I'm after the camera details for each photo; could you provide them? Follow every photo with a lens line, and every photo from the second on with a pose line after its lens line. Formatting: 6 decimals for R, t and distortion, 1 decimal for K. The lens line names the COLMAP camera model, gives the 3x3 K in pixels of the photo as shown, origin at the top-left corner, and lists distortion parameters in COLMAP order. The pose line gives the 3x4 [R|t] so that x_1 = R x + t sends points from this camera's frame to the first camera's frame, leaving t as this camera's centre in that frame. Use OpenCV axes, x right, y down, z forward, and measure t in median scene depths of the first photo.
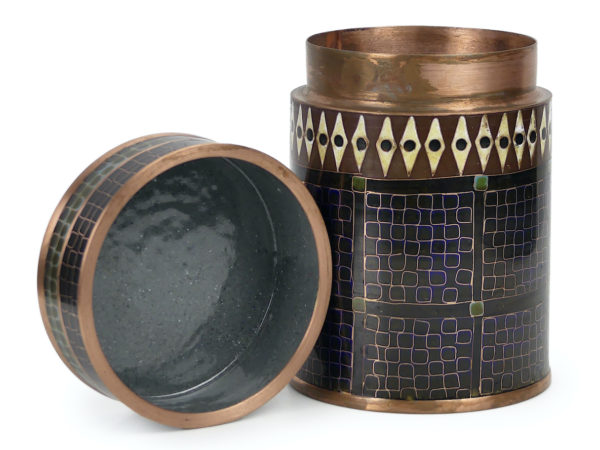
lens RADIAL K [[2482.7, 0, 300.1], [0, 2482.7, 225.9], [0, 0, 1]] dist [-0.014281, 0.000000]
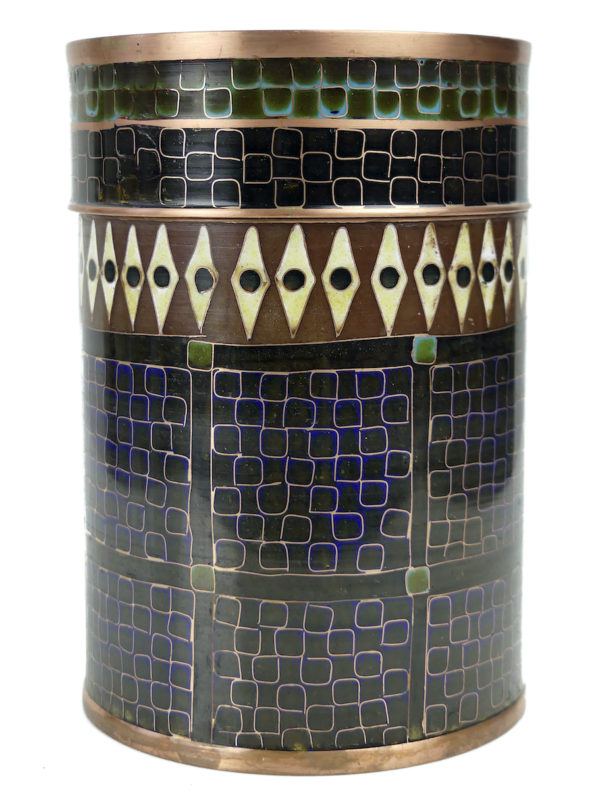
lens RADIAL K [[1903.9, 0, 312.2], [0, 1903.9, 373.4], [0, 0, 1]] dist [-0.057577, 0.000000]
pose [[0.996158, -0.012467, 0.086680, 0.011956], [0.017160, 0.998414, -0.053613, 0.009697], [-0.085874, 0.054894, 0.994793, 0.581823]]
